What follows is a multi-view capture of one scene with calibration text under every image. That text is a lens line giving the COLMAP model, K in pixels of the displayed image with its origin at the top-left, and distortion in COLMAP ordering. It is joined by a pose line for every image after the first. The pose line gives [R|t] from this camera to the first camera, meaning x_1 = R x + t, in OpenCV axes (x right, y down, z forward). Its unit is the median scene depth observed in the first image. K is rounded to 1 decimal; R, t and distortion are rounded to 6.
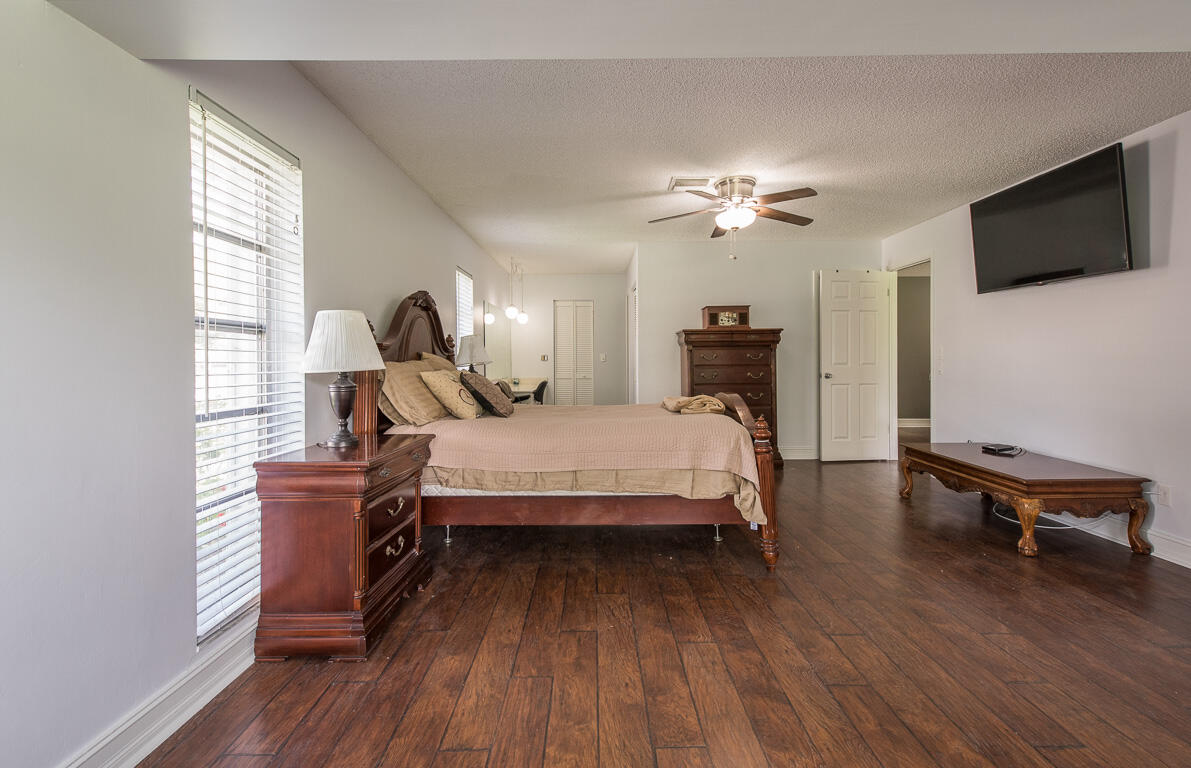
lens RADIAL K [[533.3, 0, 590.2], [0, 533.3, 360.2], [0, 0, 1]] dist [0.023836, -0.010513]
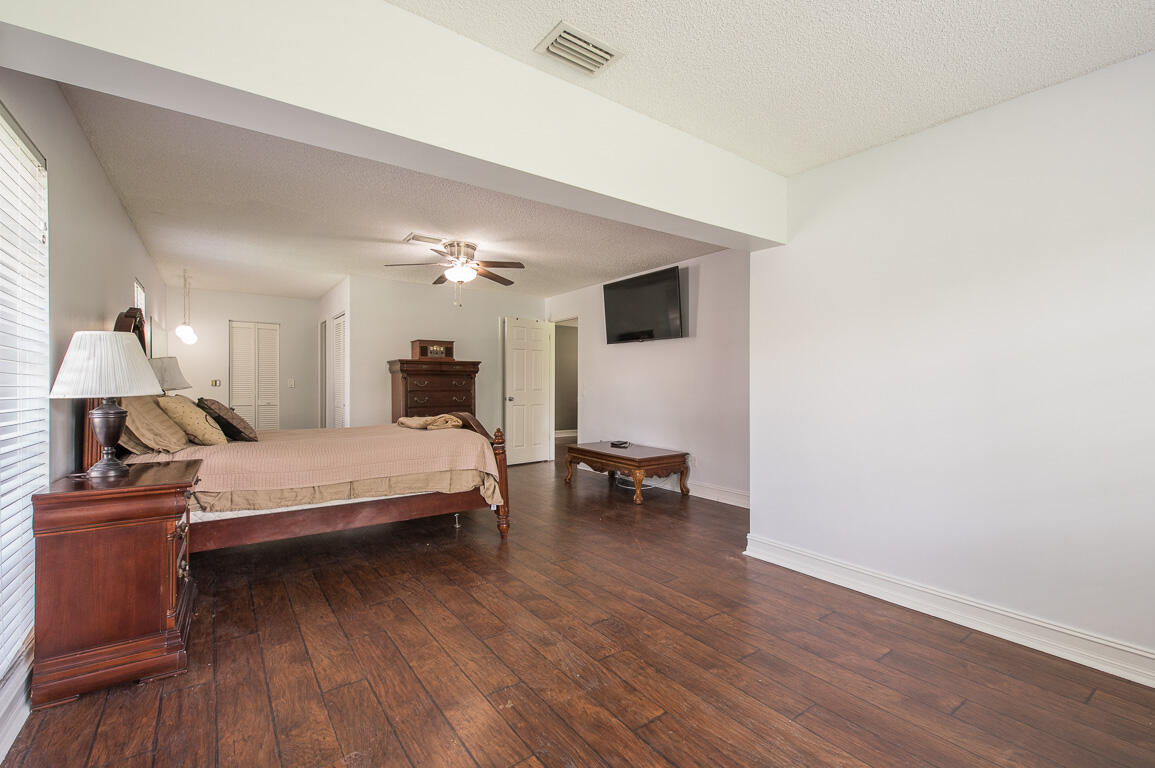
lens RADIAL K [[496.9, 0, 577.5], [0, 496.9, 384.0], [0, 0, 1]] dist [0.023696, -0.009353]
pose [[0.817534, 0.008348, 0.575819, -0.245754], [-0.005300, 0.999962, -0.006971, 0.000877], [-0.575855, 0.002647, 0.817547, -0.161861]]
